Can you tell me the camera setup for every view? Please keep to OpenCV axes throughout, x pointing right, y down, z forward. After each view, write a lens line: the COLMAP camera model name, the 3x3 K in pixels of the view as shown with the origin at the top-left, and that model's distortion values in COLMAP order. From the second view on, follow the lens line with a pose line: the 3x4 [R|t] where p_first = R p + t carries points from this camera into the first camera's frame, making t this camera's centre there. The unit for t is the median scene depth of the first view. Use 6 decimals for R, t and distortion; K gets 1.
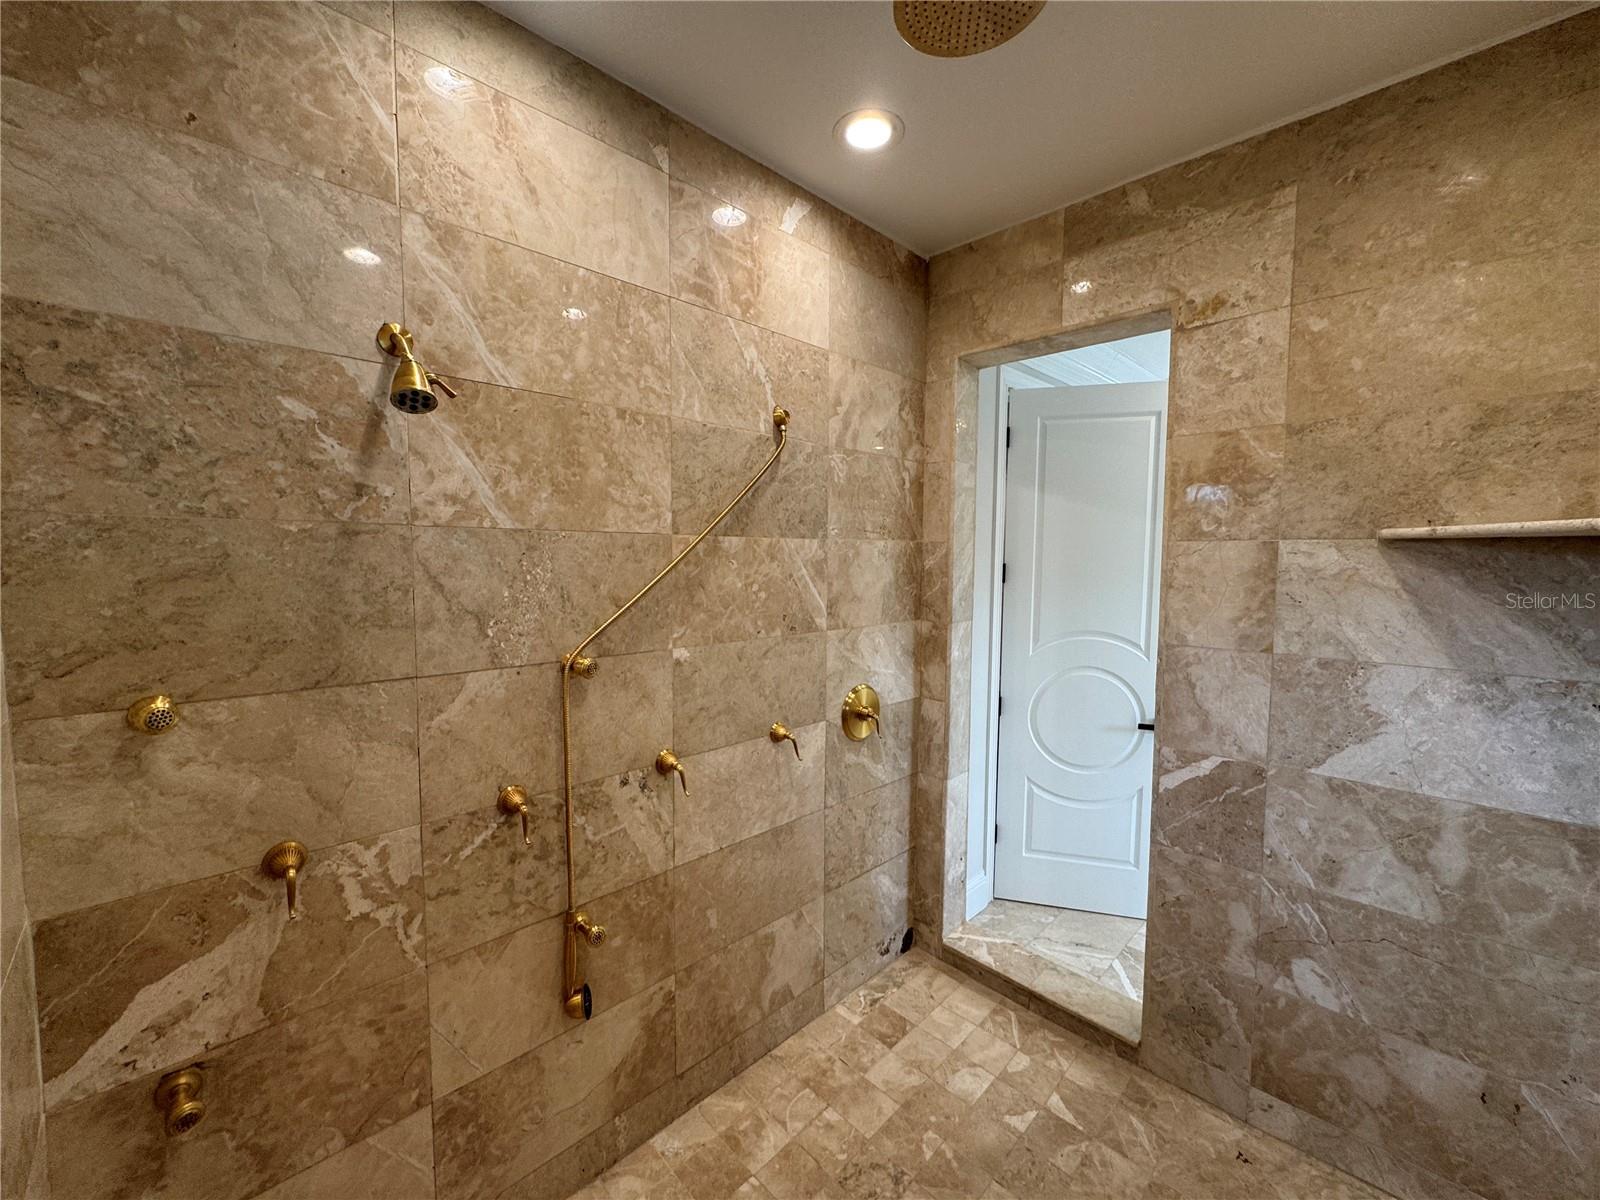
lens RADIAL K [[644.6, 0, 802.5], [0, 644.6, 603.2], [0, 0, 1]] dist [0.002137, 0.000745]
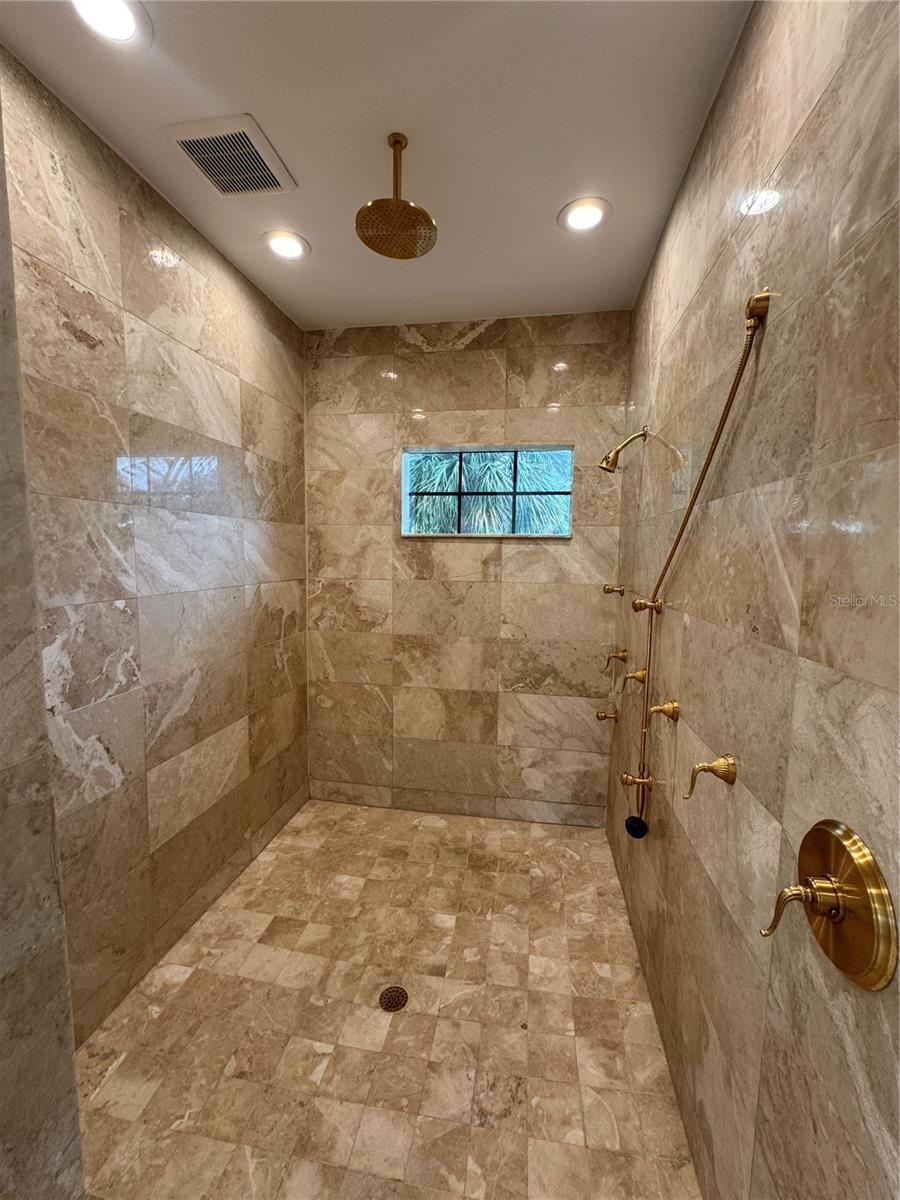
lens RADIAL K [[483.4, 0, 450.8], [0, 483.4, 599.7], [0, 0, 1]] dist [0.002137, 0.000745]
pose [[-0.813253, 0.040323, -0.580511, 0.535488], [-0.059739, 0.986540, 0.152217, -0.046680], [0.578836, 0.158470, -0.799898, 1.280579]]
